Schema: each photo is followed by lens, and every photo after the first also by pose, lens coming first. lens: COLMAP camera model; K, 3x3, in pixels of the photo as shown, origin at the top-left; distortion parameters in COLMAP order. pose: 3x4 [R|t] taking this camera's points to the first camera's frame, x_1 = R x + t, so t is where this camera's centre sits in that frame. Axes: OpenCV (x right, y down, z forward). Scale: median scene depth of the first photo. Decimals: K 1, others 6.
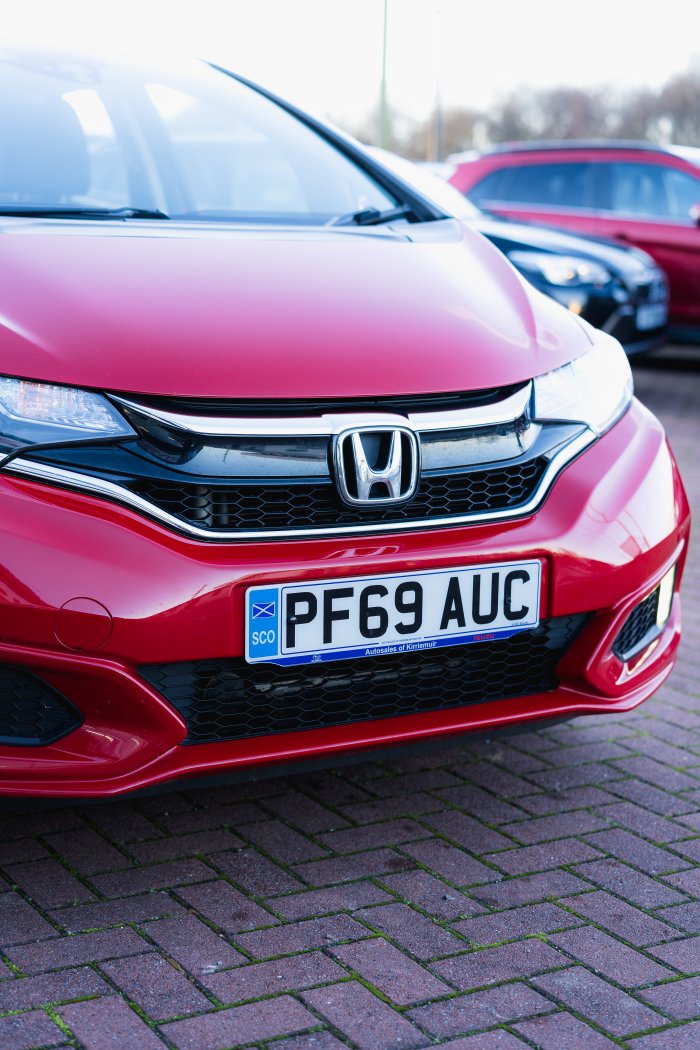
lens RADIAL K [[1649.3, 0, 352.2], [0, 1649.3, 526.0], [0, 0, 1]] dist [0.109355, 0.000000]
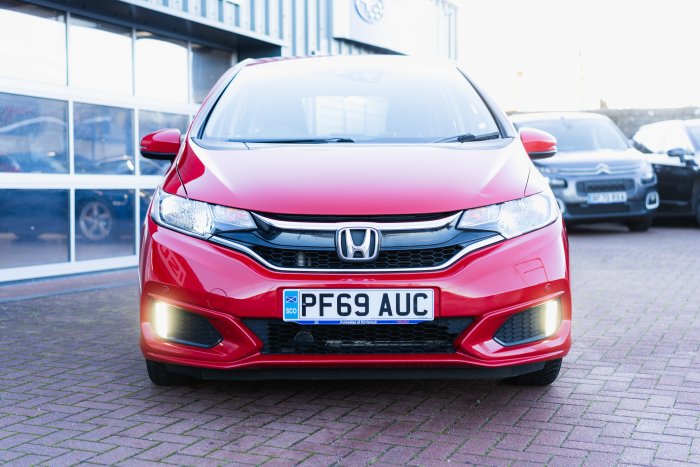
lens RADIAL K [[1099.5, 0, 349.3], [0, 1099.5, 232.2], [0, 0, 1]] dist [0.109355, 0.000000]
pose [[0.870281, 0.012228, -0.492404, 0.776480], [-0.063772, 0.994075, -0.088025, 0.085367], [0.488410, 0.108008, 0.865904, -0.351788]]
